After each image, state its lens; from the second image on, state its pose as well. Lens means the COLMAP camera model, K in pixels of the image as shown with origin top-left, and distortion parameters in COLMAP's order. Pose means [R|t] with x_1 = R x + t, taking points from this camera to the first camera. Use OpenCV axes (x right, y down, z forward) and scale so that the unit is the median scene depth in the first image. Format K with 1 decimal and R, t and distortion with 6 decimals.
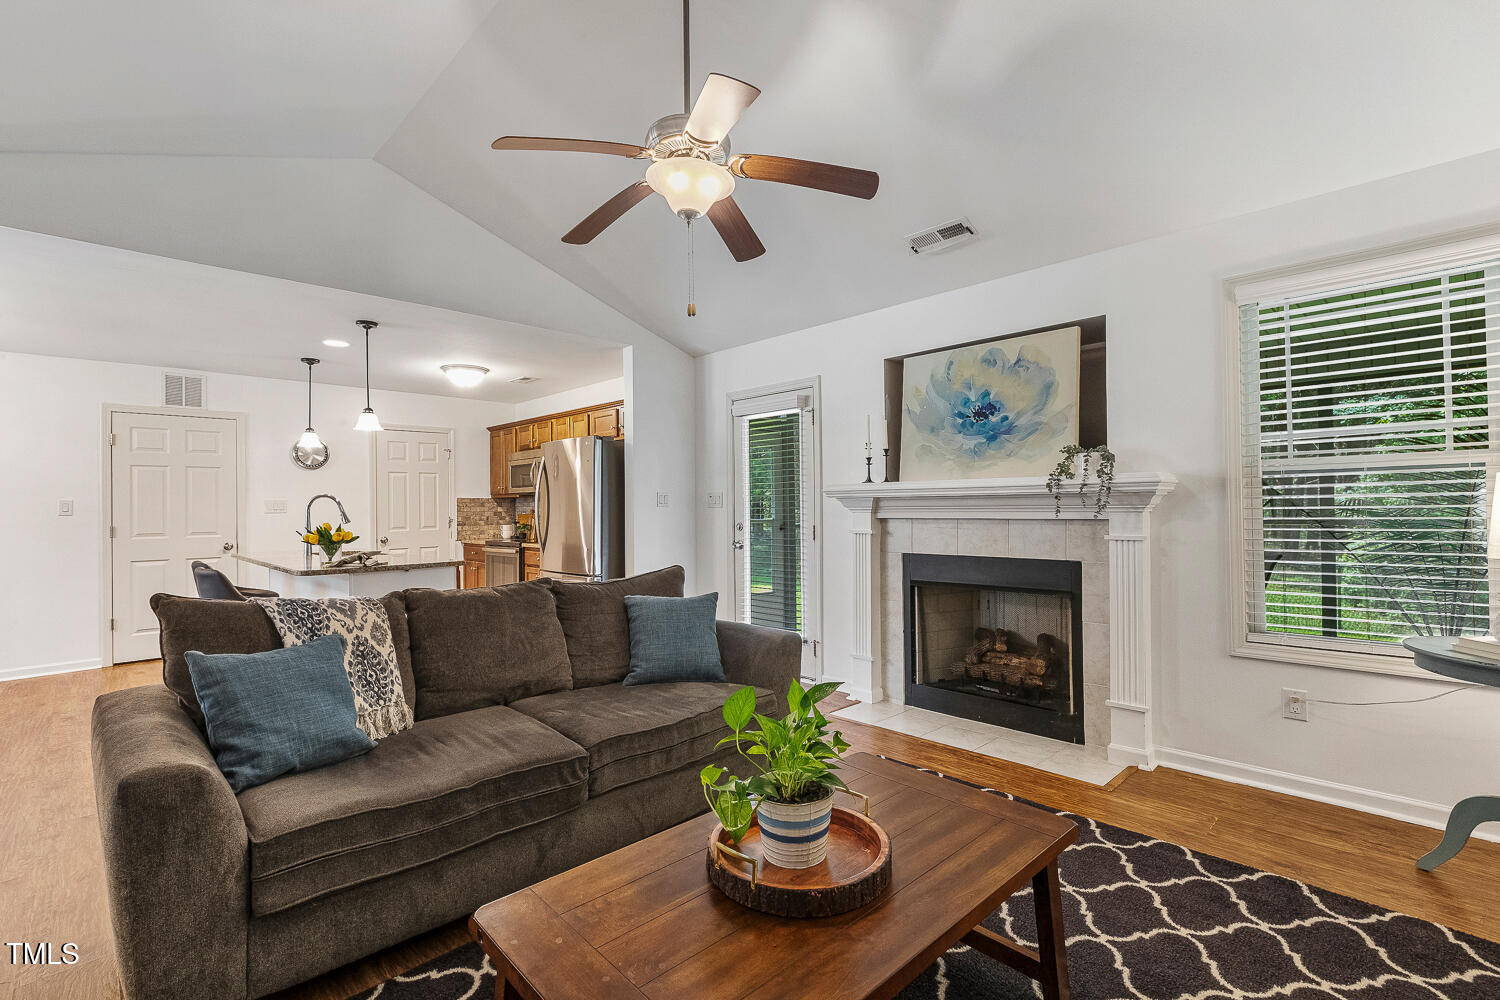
lens RADIAL K [[682.7, 0, 750.2], [0, 682.7, 498.3], [0, 0, 1]] dist [0.000976, 0.000072]
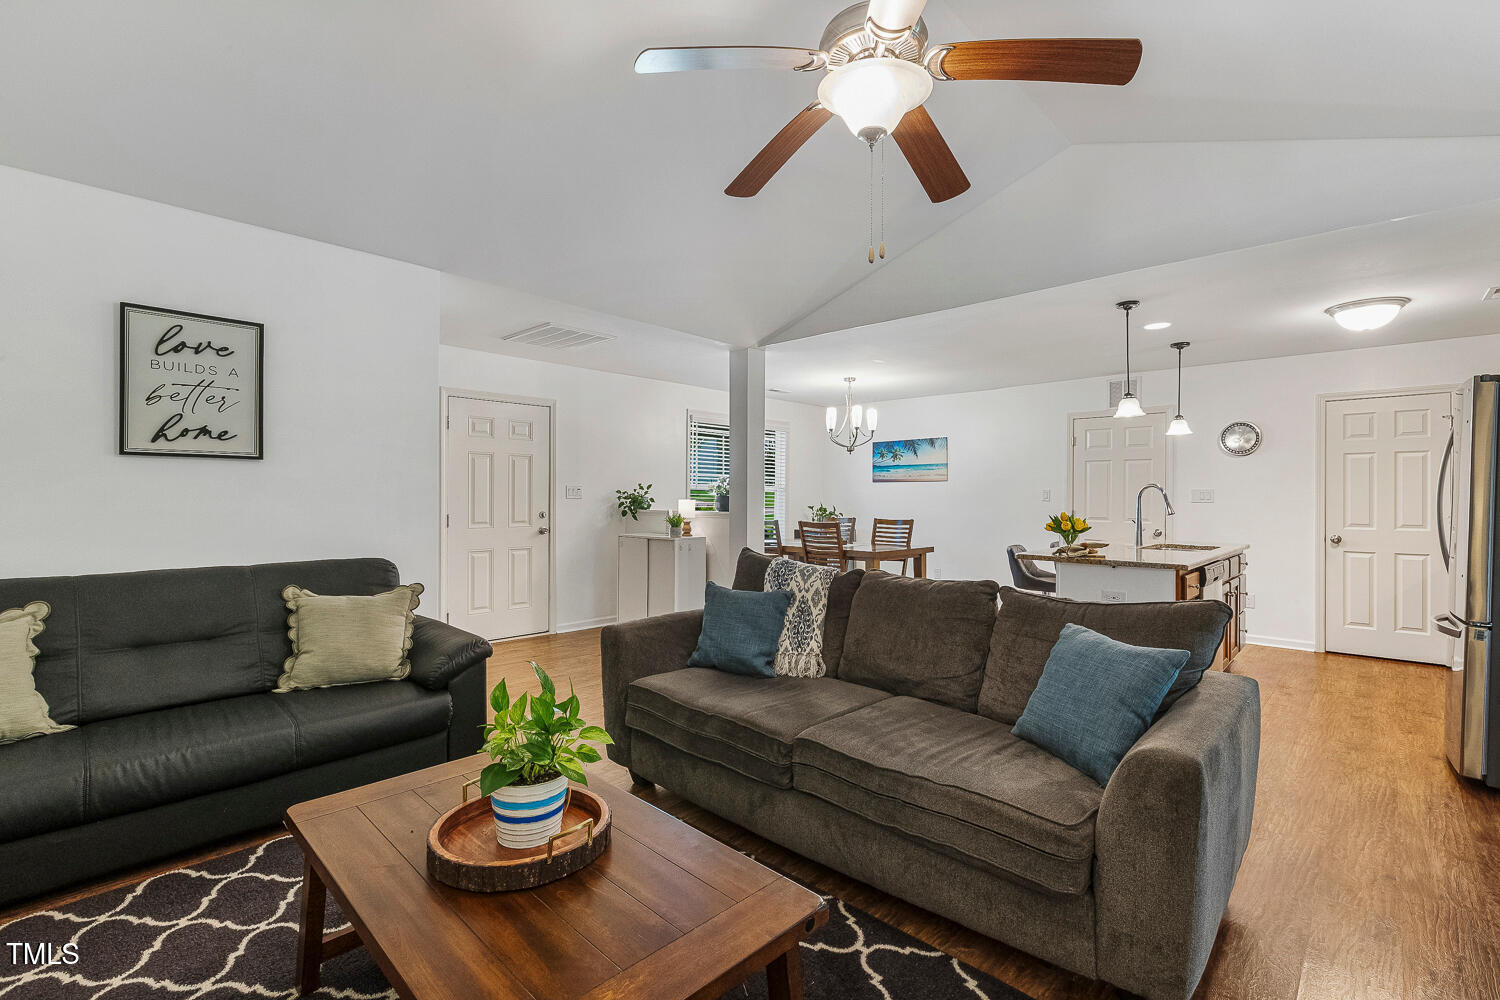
lens RADIAL K [[681.6, 0, 742.9], [0, 681.6, 495.5], [0, 0, 1]] dist [-0.004308, -0.000937]
pose [[0.036186, 0.011205, -0.999282, 0.309204], [0.003162, 0.999931, 0.011327, -0.002057], [0.999340, -0.003570, 0.036148, 0.361103]]
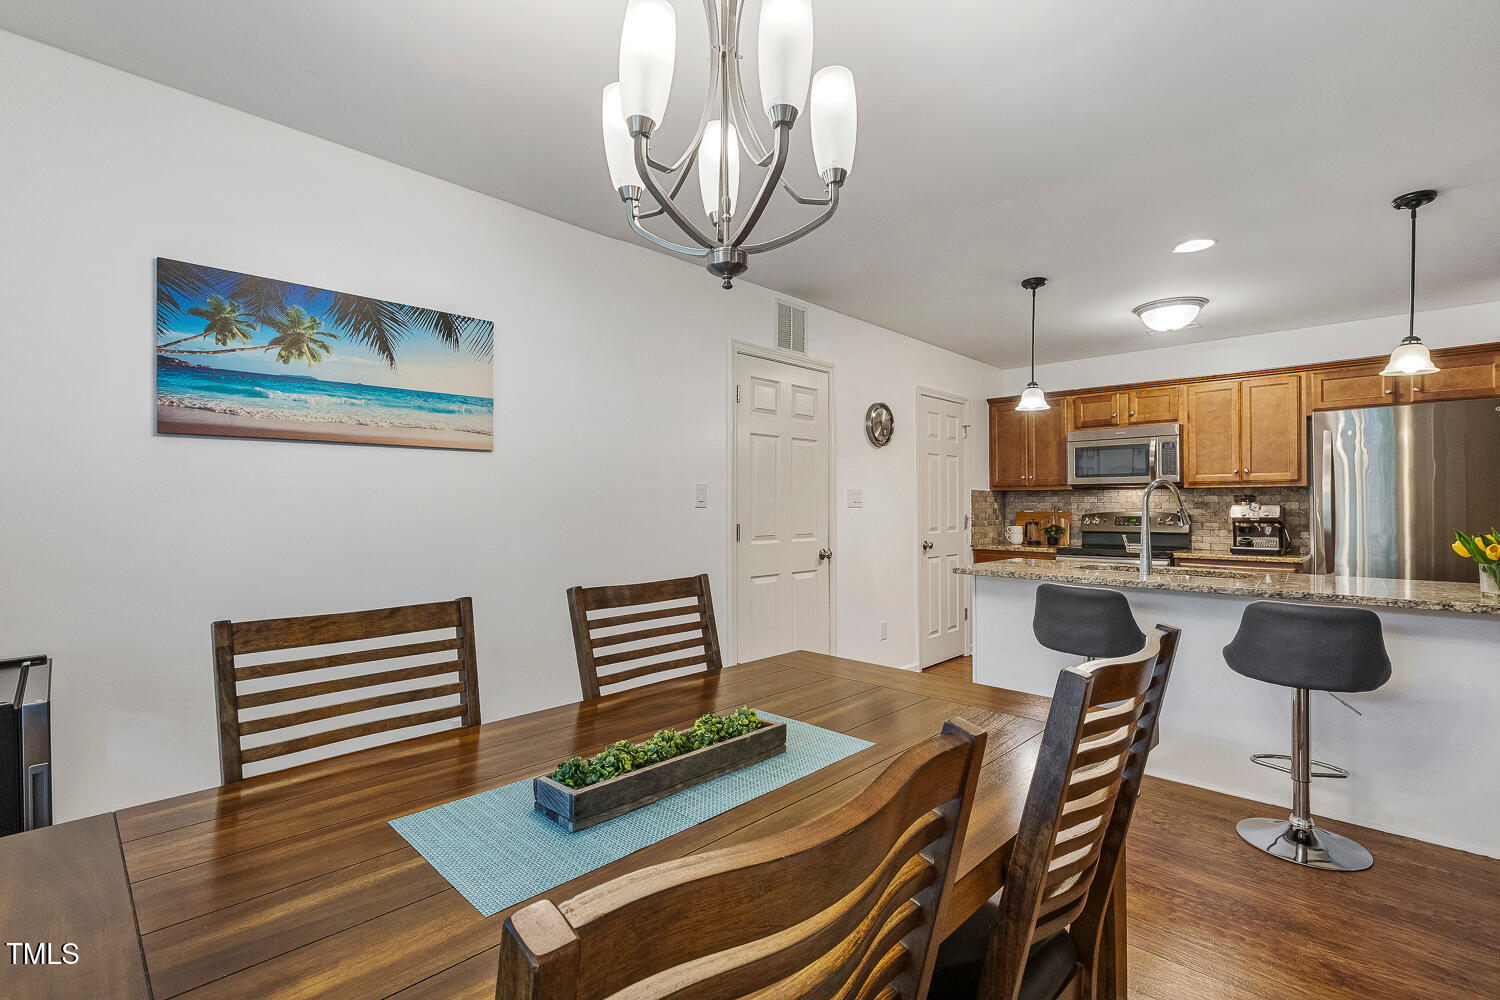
lens RADIAL K [[677.7, 0, 749.4], [0, 677.7, 493.6], [0, 0, 1]] dist [-0.002493, -0.001235]
pose [[0.999421, 0.012832, 0.031524, -0.983504], [-0.012672, 0.999906, -0.005265, 0.015088], [-0.031588, 0.004863, 0.999489, 0.357432]]
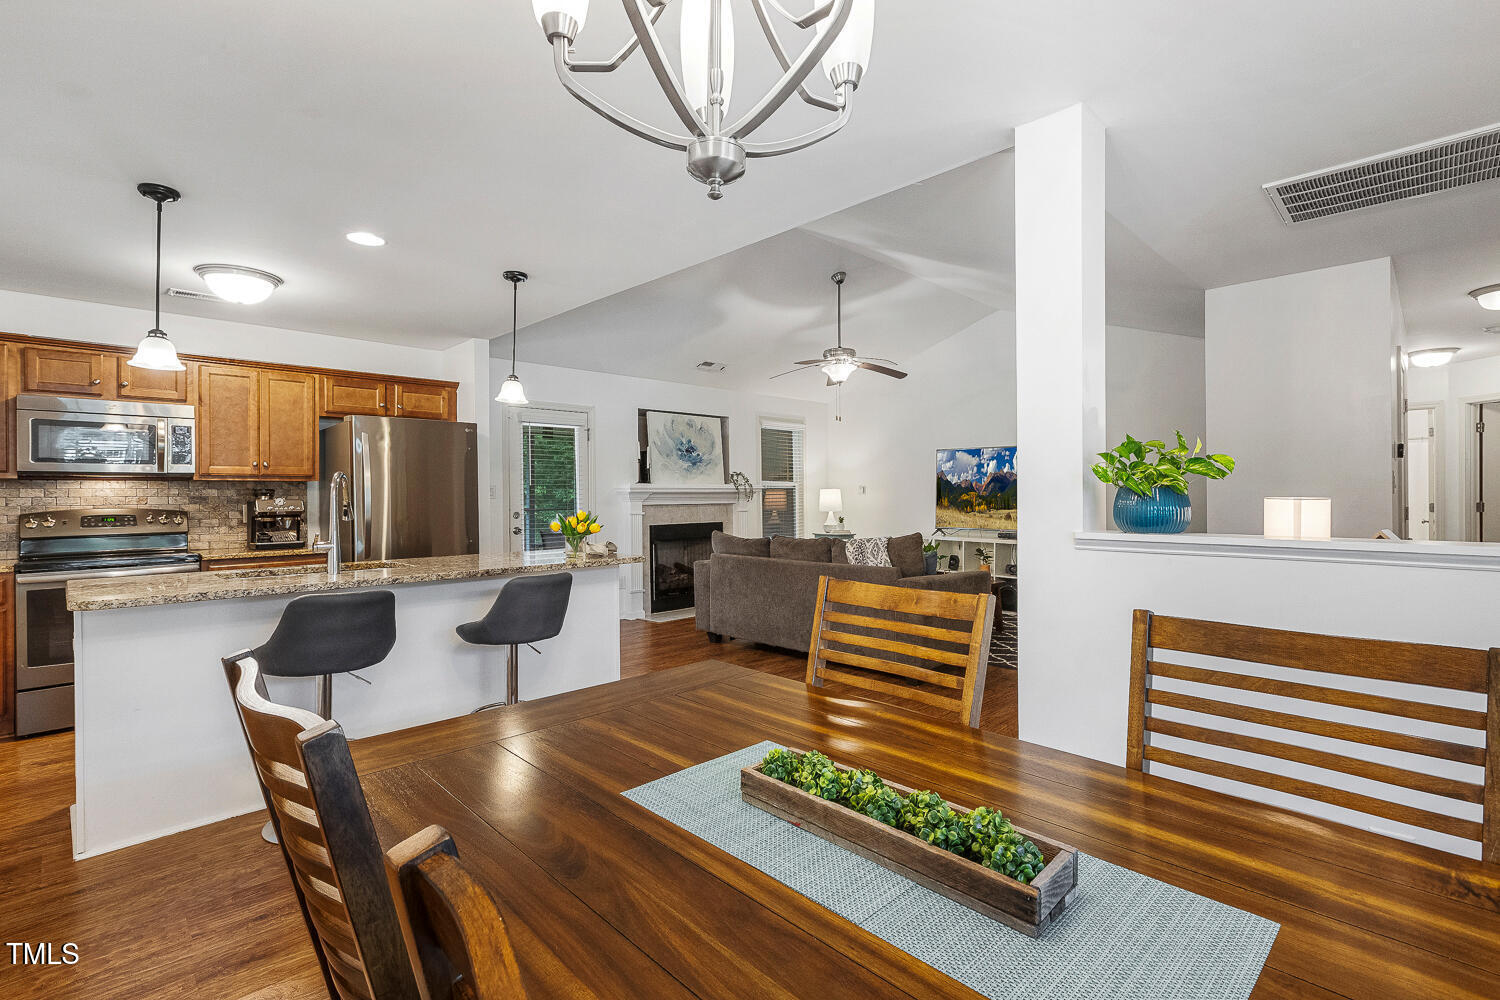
lens RADIAL K [[681.6, 0, 742.9], [0, 681.6, 495.5], [0, 0, 1]] dist [-0.004308, -0.000937]
pose [[-0.001698, 0.011607, 0.999931, -1.172099], [-0.004088, 0.999924, -0.011614, 0.019931], [-0.999990, -0.004107, -0.001651, 0.607864]]
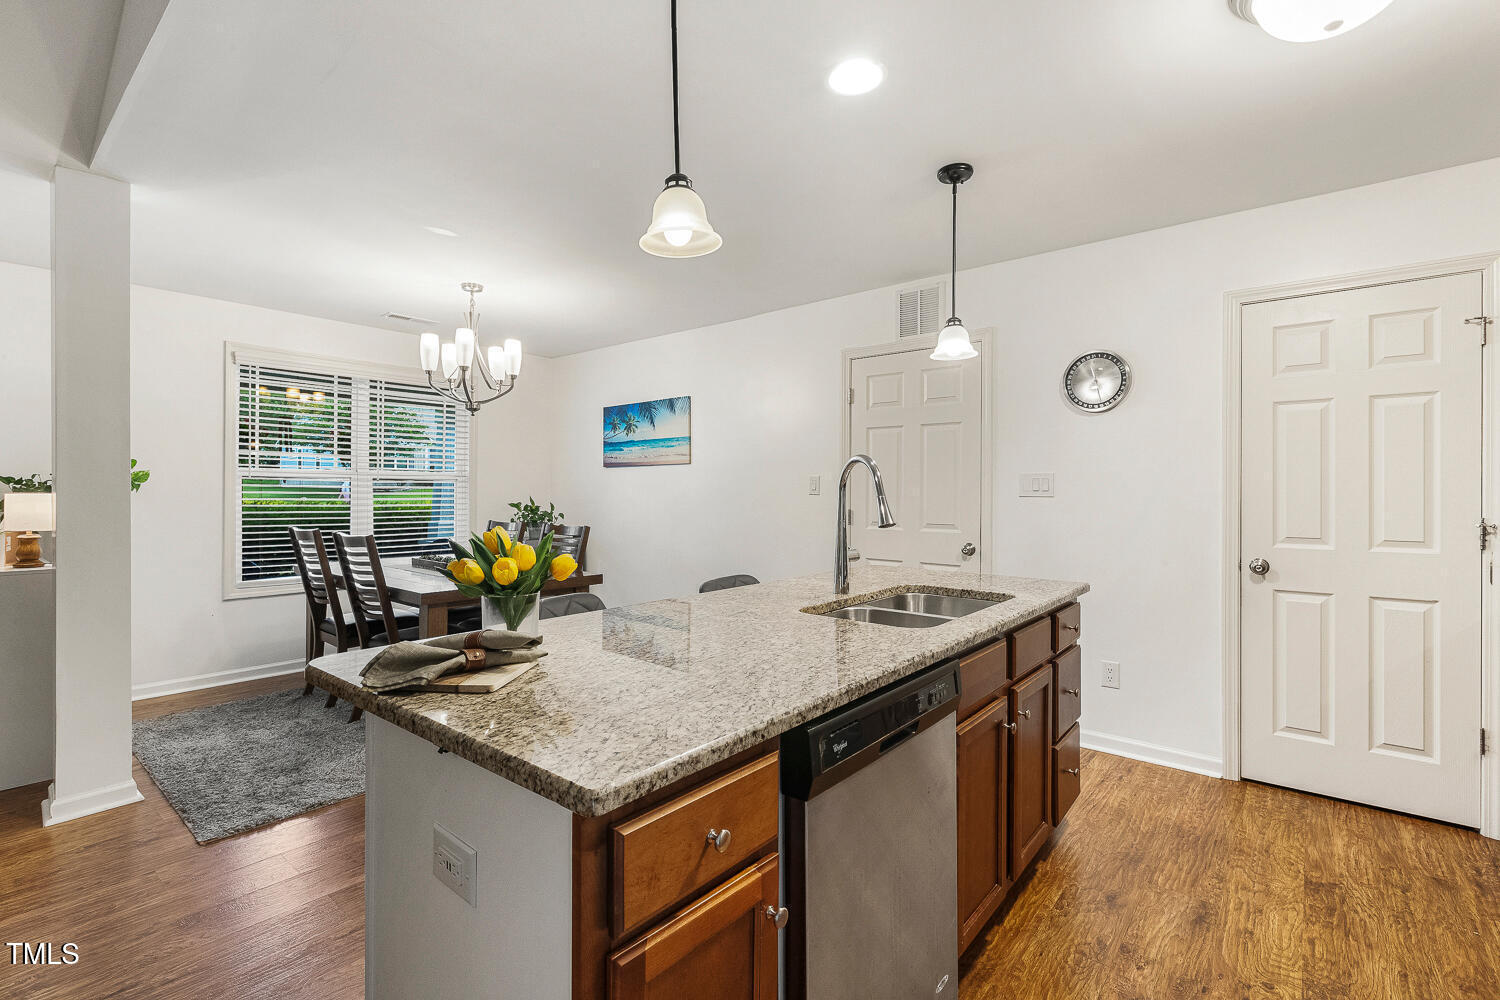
lens RADIAL K [[656.6, 0, 768.0], [0, 656.6, 492.6], [0, 0, 1]] dist [-0.008245, -0.000164]
pose [[0.122068, 0.016050, -0.992392, -0.229396], [0.005865, 0.999840, 0.016892, 0.009489], [0.992504, -0.007882, 0.121954, 0.854873]]
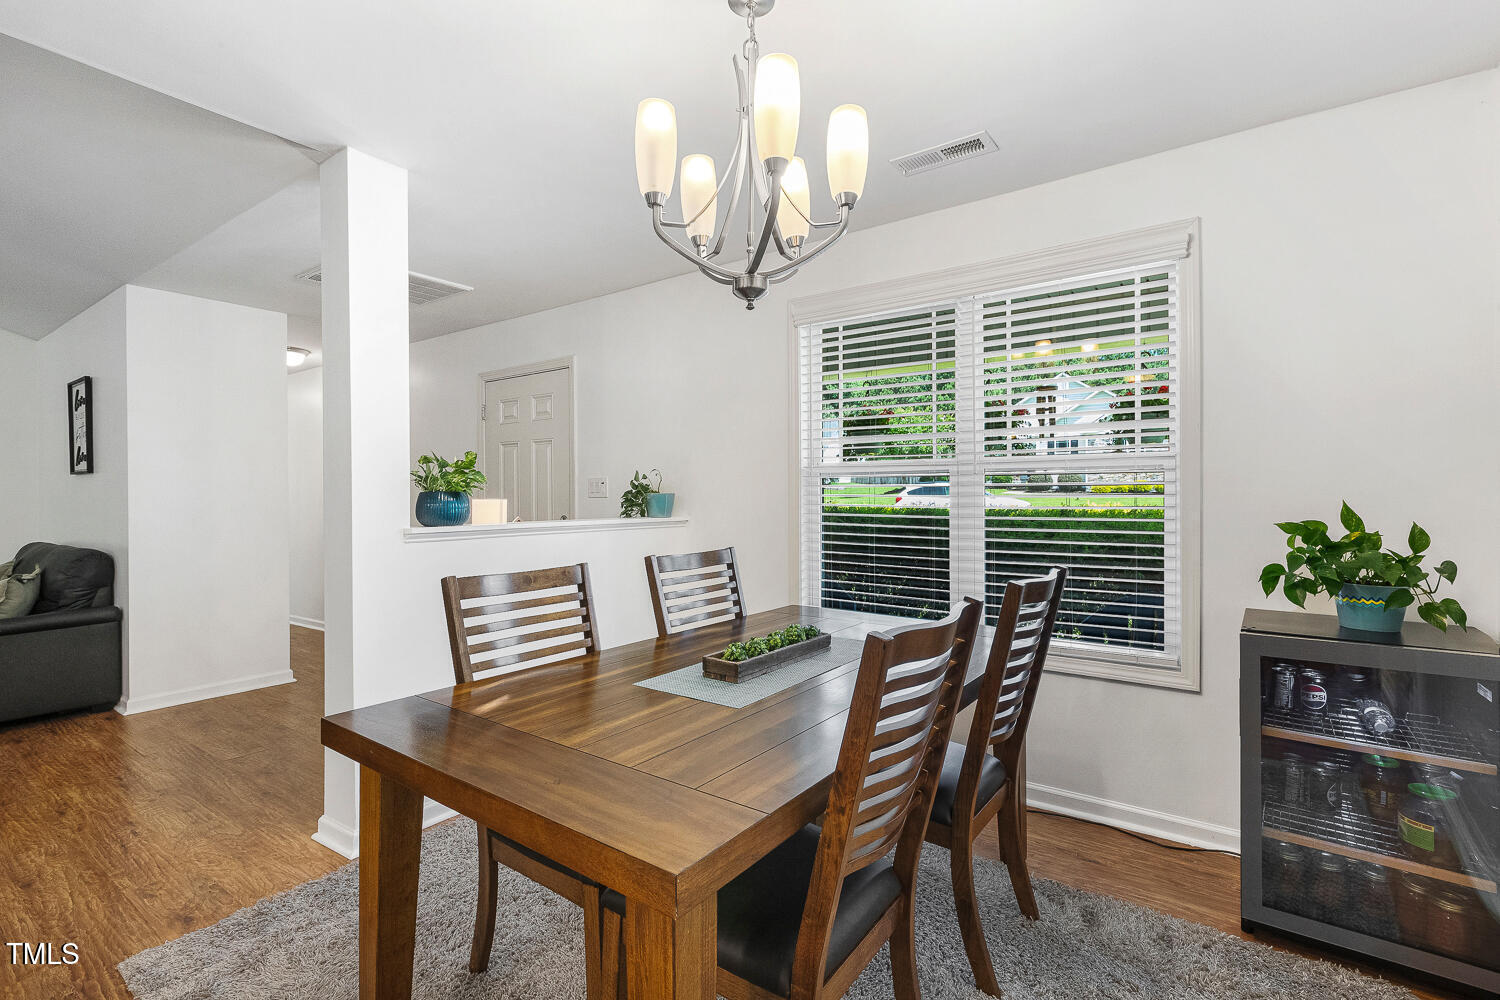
lens RADIAL K [[671.1, 0, 763.4], [0, 671.1, 499.0], [0, 0, 1]] dist [-0.013301, -0.000104]
pose [[-0.983478, 0.020259, -0.179891, -0.940048], [0.020682, 0.999786, -0.000477, 0.021364], [0.179843, -0.004190, -0.983686, 0.902290]]
